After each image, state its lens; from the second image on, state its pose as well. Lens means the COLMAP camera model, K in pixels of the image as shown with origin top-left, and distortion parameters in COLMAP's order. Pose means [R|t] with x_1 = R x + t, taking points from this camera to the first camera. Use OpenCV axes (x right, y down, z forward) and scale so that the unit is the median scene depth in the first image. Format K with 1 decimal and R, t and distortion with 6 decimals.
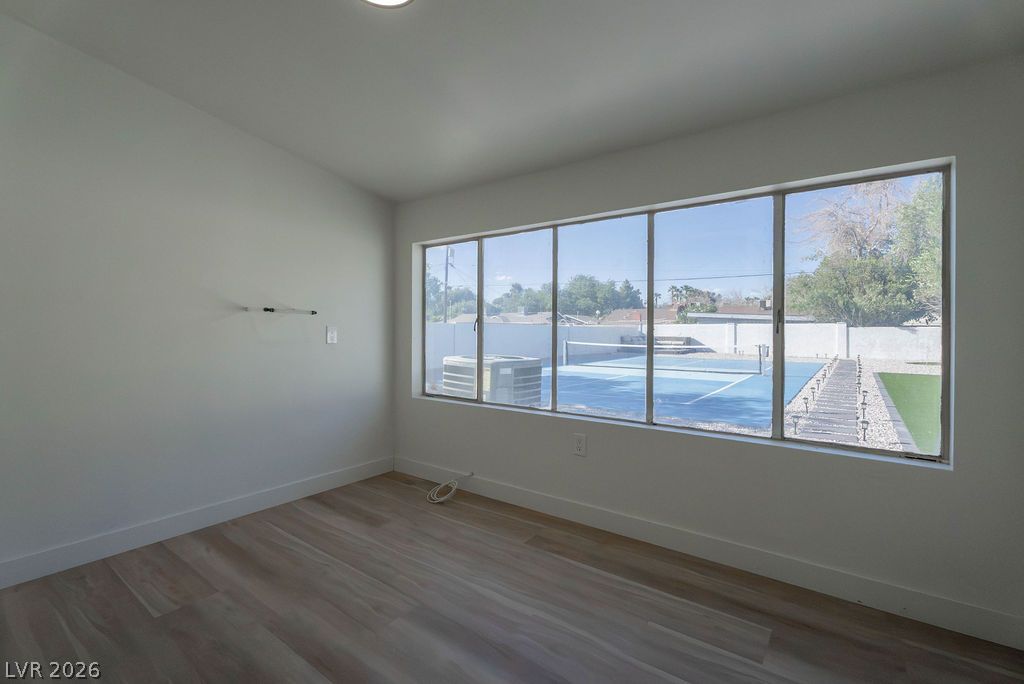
lens RADIAL K [[448.2, 0, 509.3], [0, 448.2, 335.7], [0, 0, 1]] dist [-0.004052, 0.000088]
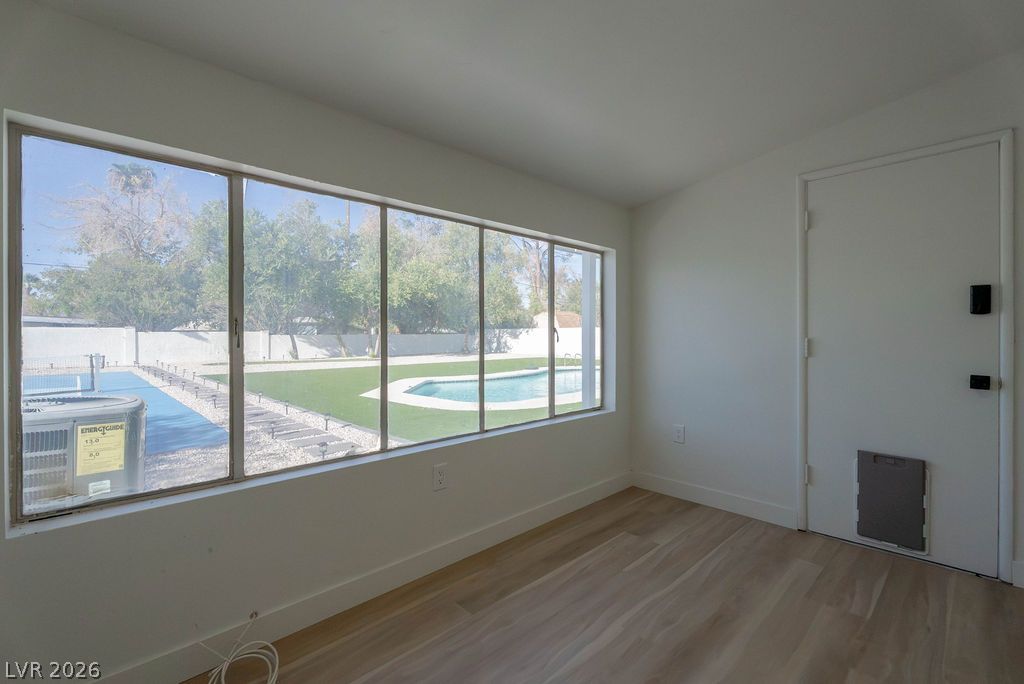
lens RADIAL K [[448.2, 0, 509.9], [0, 448.2, 342.9], [0, 0, 1]] dist [-0.004052, 0.000088]
pose [[0.173327, -0.020043, 0.984660, -0.597832], [0.013683, 0.999745, 0.017941, -0.022632], [-0.984769, 0.010363, 0.173557, 0.657825]]
